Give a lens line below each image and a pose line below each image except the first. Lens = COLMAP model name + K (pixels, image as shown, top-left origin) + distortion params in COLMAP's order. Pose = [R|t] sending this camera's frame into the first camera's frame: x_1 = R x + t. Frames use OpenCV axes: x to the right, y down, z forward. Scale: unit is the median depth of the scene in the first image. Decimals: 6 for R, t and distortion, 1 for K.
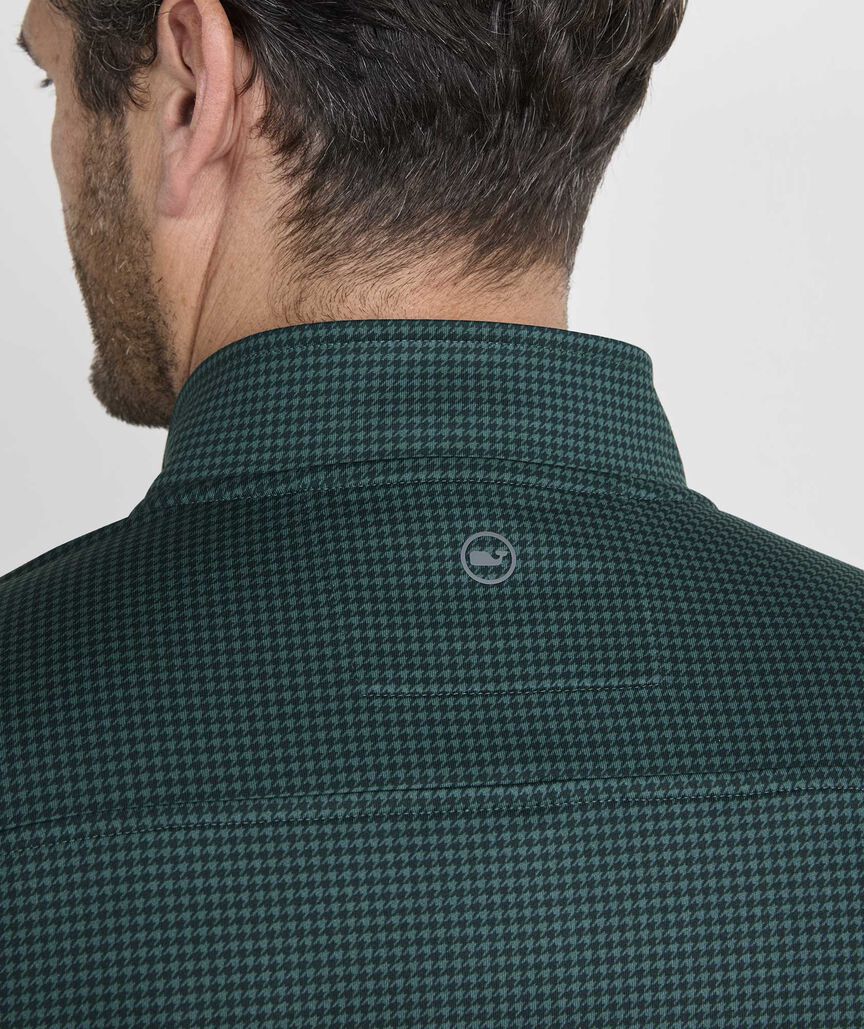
lens RADIAL K [[2037.4, 0, 431.7], [0, 2037.4, 513.6], [0, 0, 1]] dist [0.242358, 0.000000]
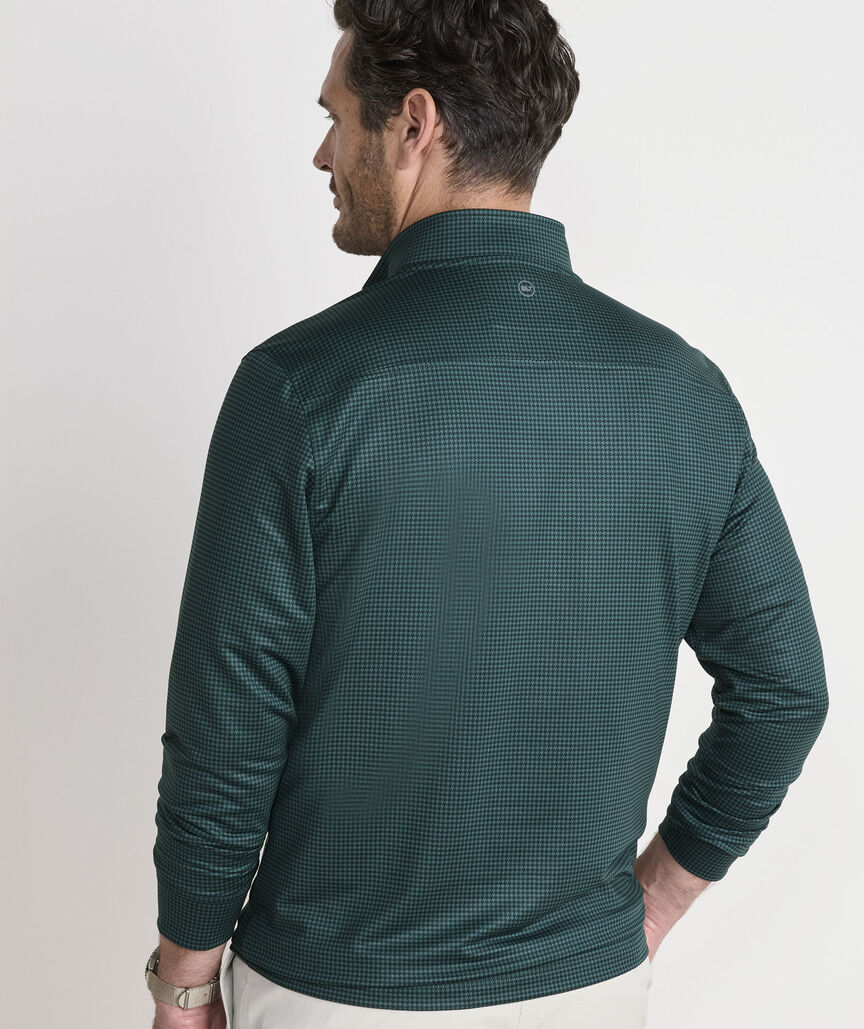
lens RADIAL K [[1681.9, 0, 431.5], [0, 1681.9, 514.4], [0, 0, 1]] dist [0.046177, 0.000000]
pose [[0.953651, -0.015621, 0.300509, -0.807543], [0.006821, 0.999517, 0.030310, 0.262496], [-0.300837, -0.026856, 0.953297, -1.245392]]
